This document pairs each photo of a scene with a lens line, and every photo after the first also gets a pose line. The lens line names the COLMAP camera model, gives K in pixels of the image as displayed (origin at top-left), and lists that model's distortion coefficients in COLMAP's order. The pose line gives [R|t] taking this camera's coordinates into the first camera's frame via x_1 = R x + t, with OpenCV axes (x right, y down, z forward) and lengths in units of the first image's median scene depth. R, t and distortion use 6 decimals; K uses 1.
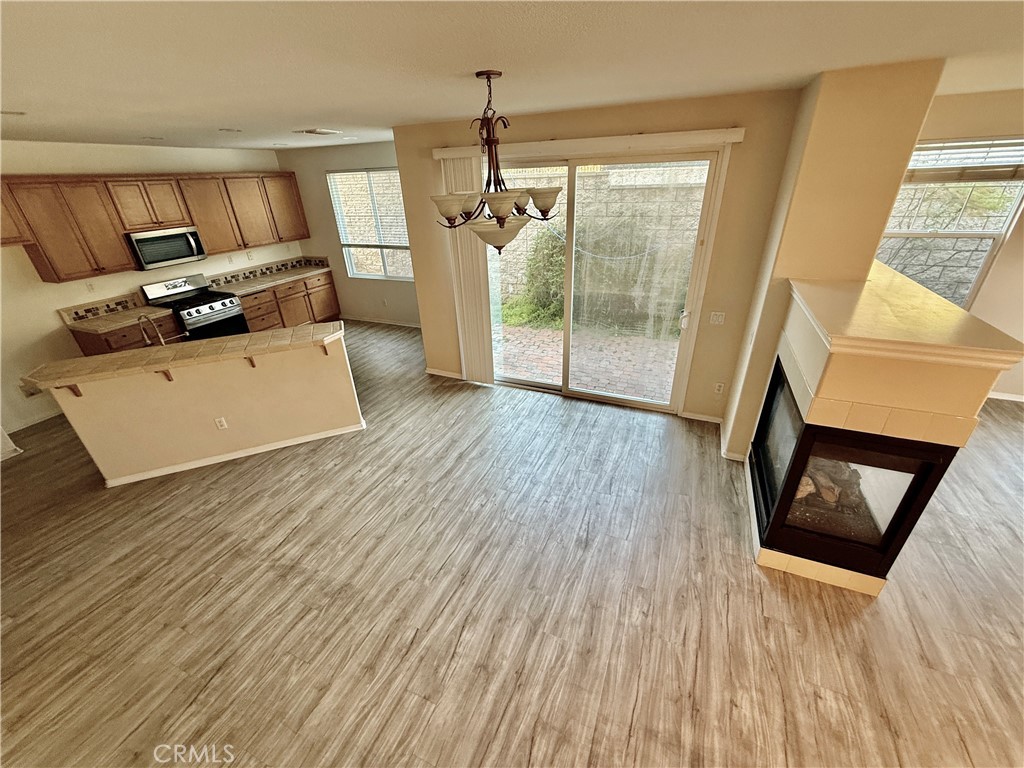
lens RADIAL K [[410.1, 0, 513.0], [0, 410.1, 382.3], [0, 0, 1]] dist [0.000432, 0.000065]
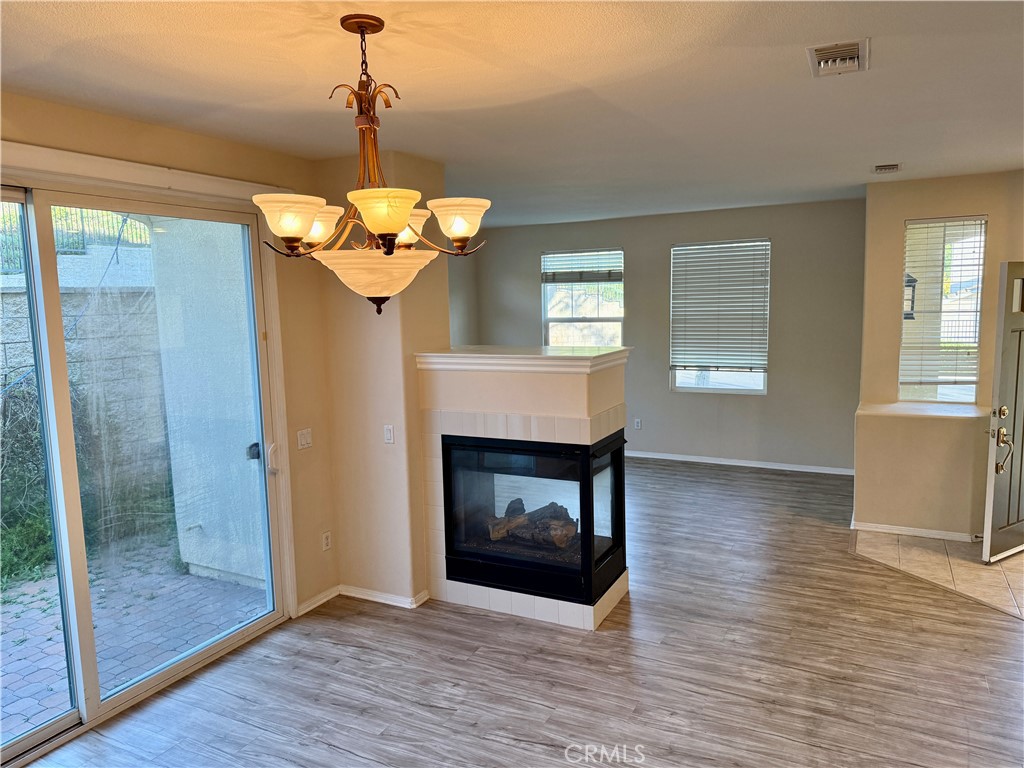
lens RADIAL K [[718.7, 0, 514.8], [0, 718.7, 386.8], [0, 0, 1]] dist [0.071168, -0.098795]
pose [[0.066965, -0.090337, 0.993657, -0.723919], [0.471716, 0.880429, 0.048253, -0.139206], [-0.879204, 0.465493, 0.101572, 0.586393]]
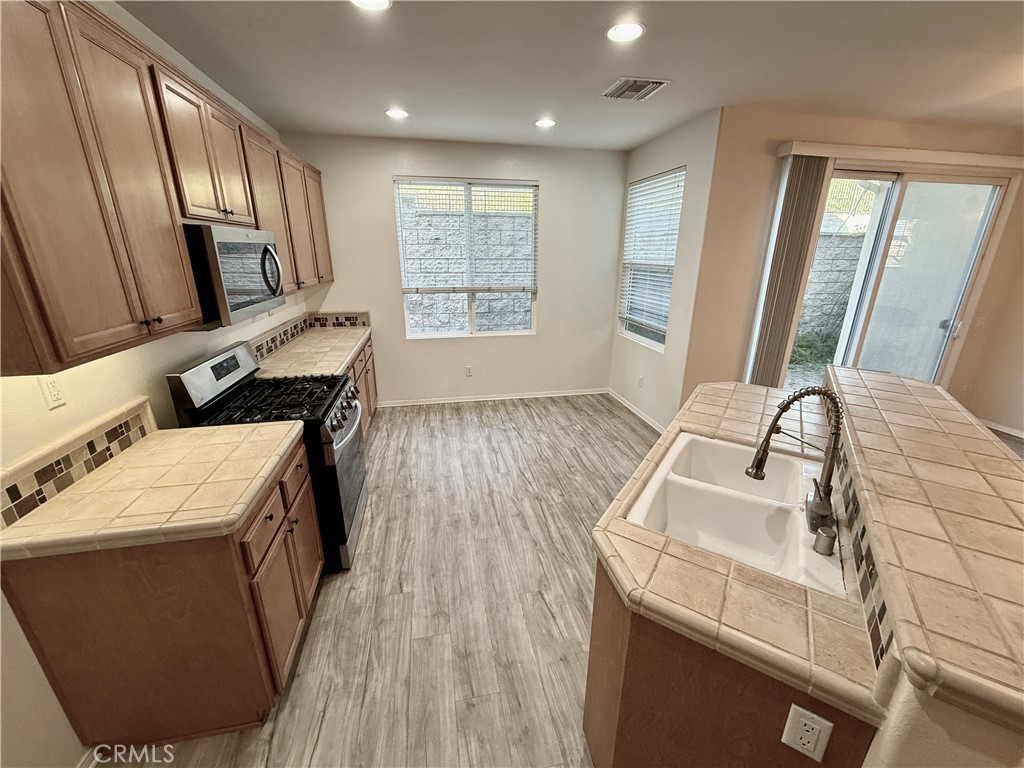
lens RADIAL K [[405.5, 0, 510.8], [0, 405.5, 381.2], [0, 0, 1]] dist [0.002111, 0.000293]
pose [[0.825862, -0.133531, 0.547833, -1.303176], [0.223333, 0.969563, -0.100352, -0.195600], [-0.517758, 0.205226, 0.830547, 0.847489]]
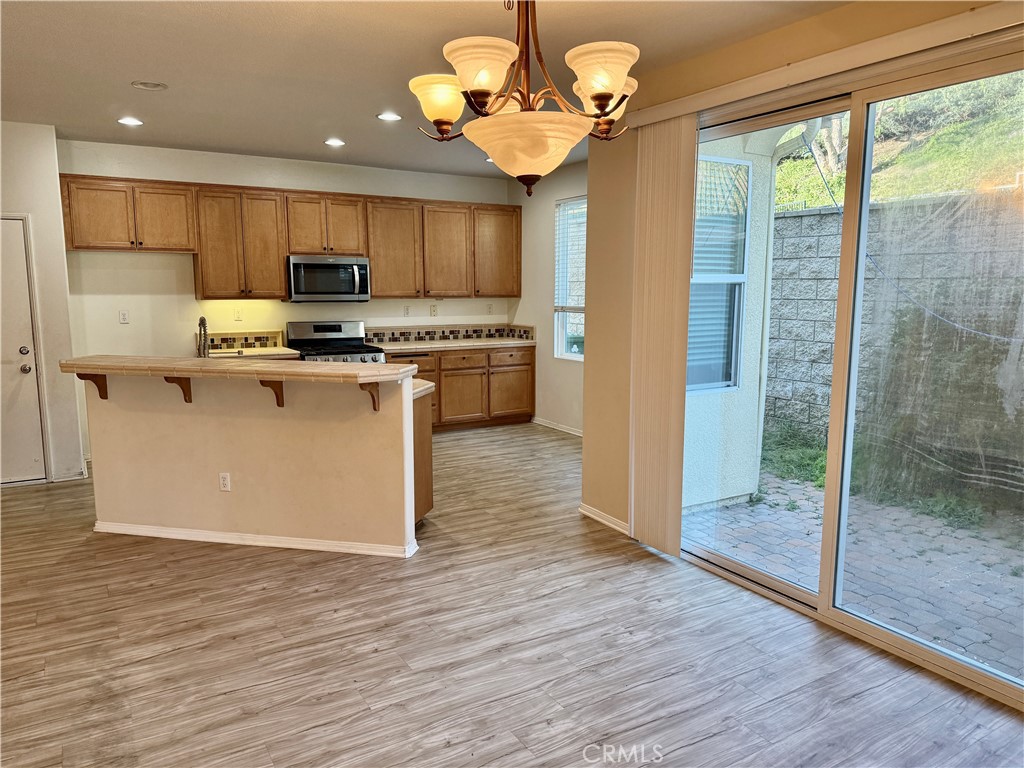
lens RADIAL K [[718.7, 0, 514.8], [0, 718.7, 386.8], [0, 0, 1]] dist [0.071168, -0.098795]
pose [[0.813481, 0.117580, -0.569581, 0.366907], [-0.289162, 0.931494, -0.220692, 0.087613], [0.504612, 0.344230, 0.791753, 0.263575]]
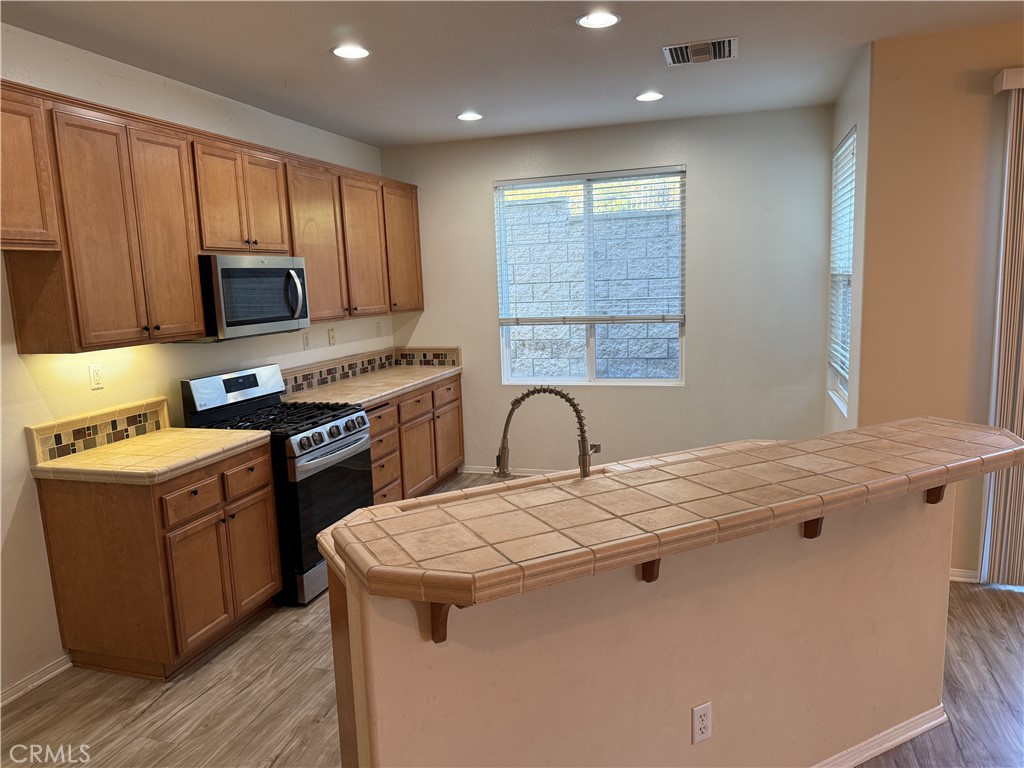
lens RADIAL K [[718.7, 0, 514.8], [0, 718.7, 386.8], [0, 0, 1]] dist [0.071168, -0.098795]
pose [[0.995065, -0.013522, 0.098299, -0.984454], [0.044044, 0.947917, -0.315457, 0.025769], [-0.088914, 0.318230, 0.943835, 0.428803]]
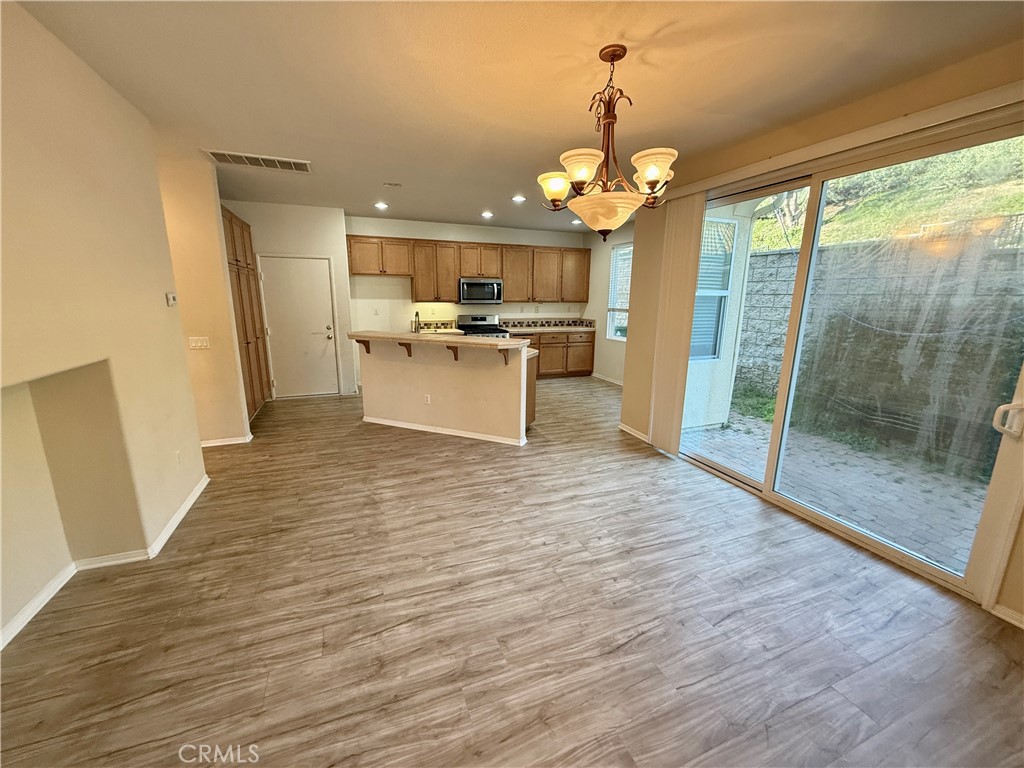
lens RADIAL K [[408.6, 0, 511.2], [0, 408.6, 382.7], [0, 0, 1]] dist [0.000314, -0.000052]
pose [[0.705623, 0.190427, -0.682520, 0.359670], [-0.352318, 0.929997, -0.104770, 0.101791], [0.614791, 0.314393, 0.723319, 0.244733]]
